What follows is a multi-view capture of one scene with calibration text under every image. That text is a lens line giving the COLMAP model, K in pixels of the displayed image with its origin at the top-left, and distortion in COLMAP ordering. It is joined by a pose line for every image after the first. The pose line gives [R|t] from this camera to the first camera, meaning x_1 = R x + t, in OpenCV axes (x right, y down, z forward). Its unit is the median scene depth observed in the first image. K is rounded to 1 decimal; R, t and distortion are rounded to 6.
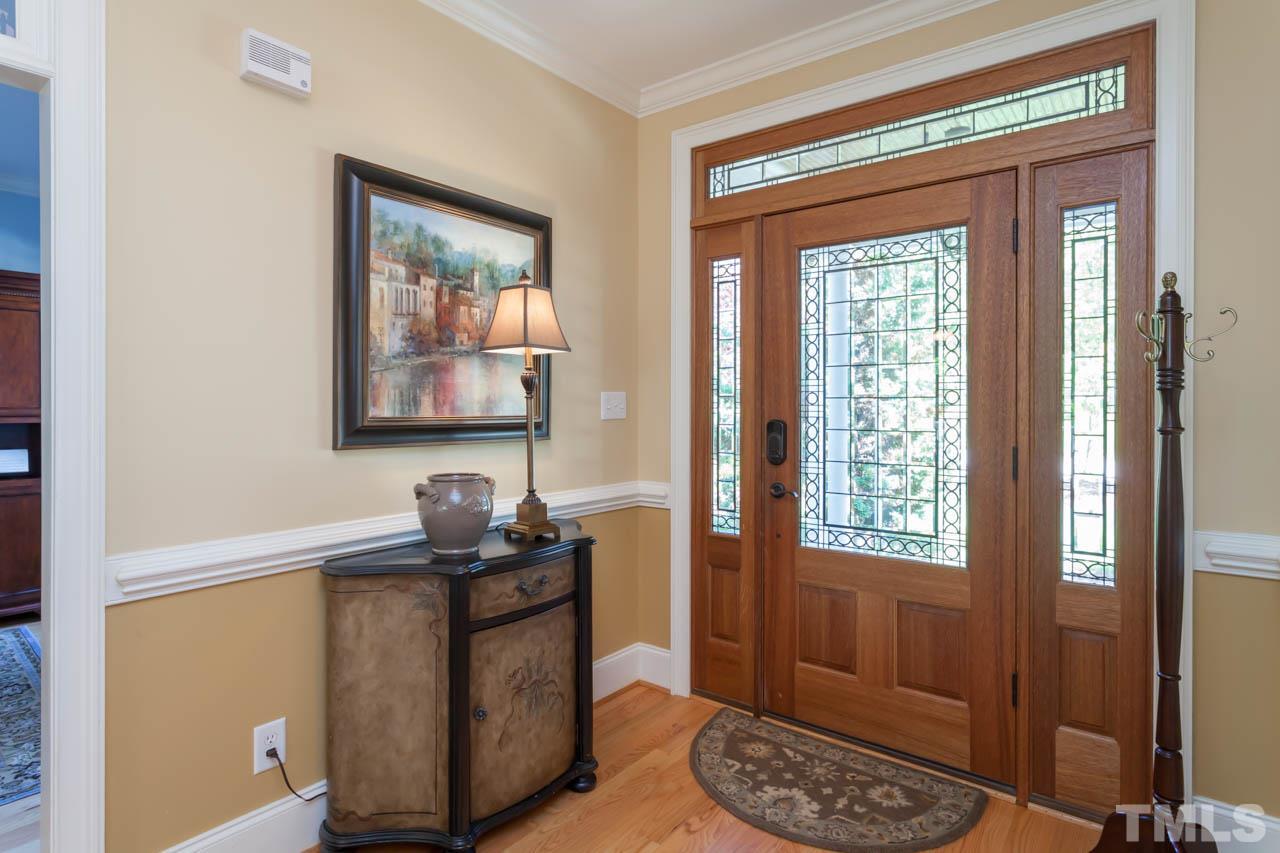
lens RADIAL K [[679.3, 0, 634.7], [0, 679.3, 421.7], [0, 0, 1]] dist [-0.002955, 0.000154]
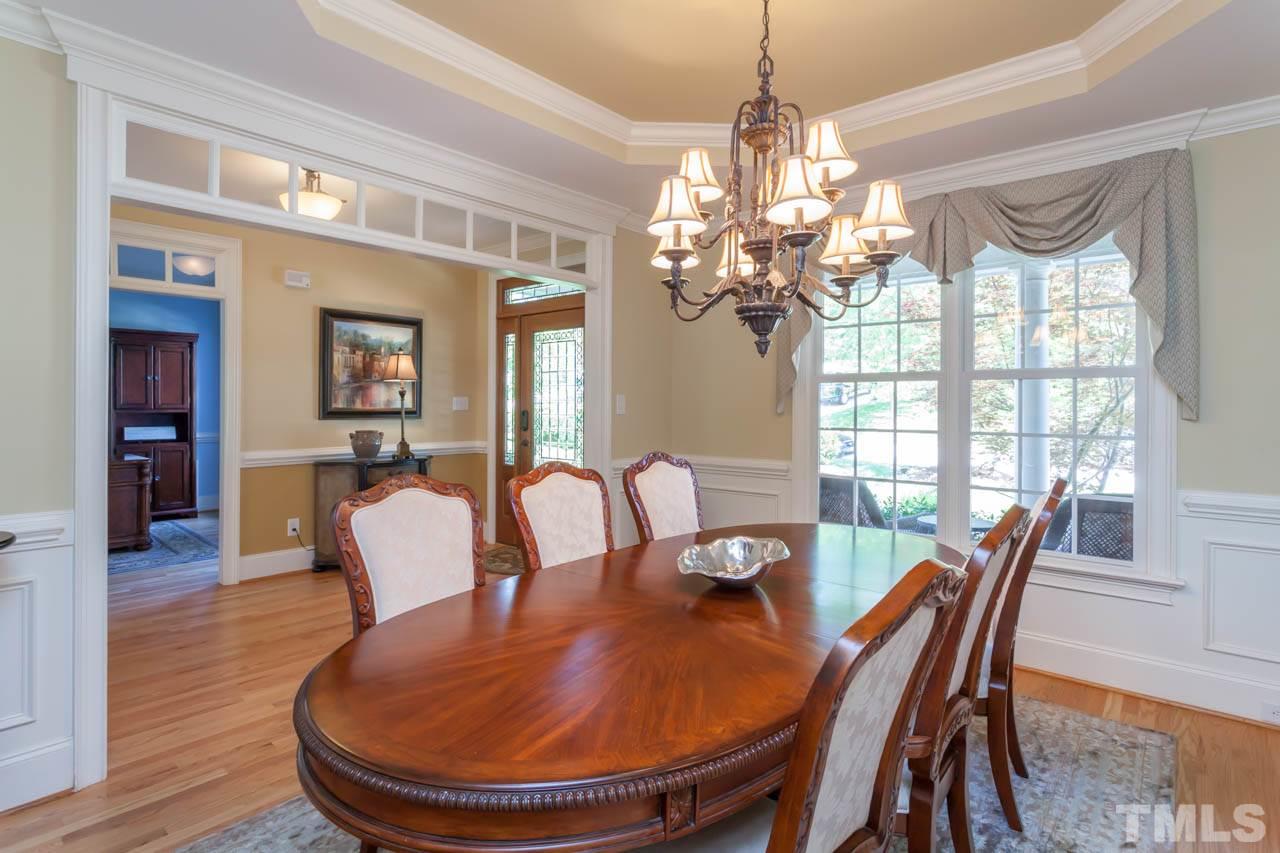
lens RADIAL K [[679.3, 0, 644.1], [0, 679.3, 418.5], [0, 0, 1]] dist [-0.002955, 0.000154]
pose [[0.999148, 0.000751, -0.041275, 0.812706], [-0.001091, 0.999966, -0.008220, 0.049200], [0.041268, 0.008258, 0.999114, -1.384067]]
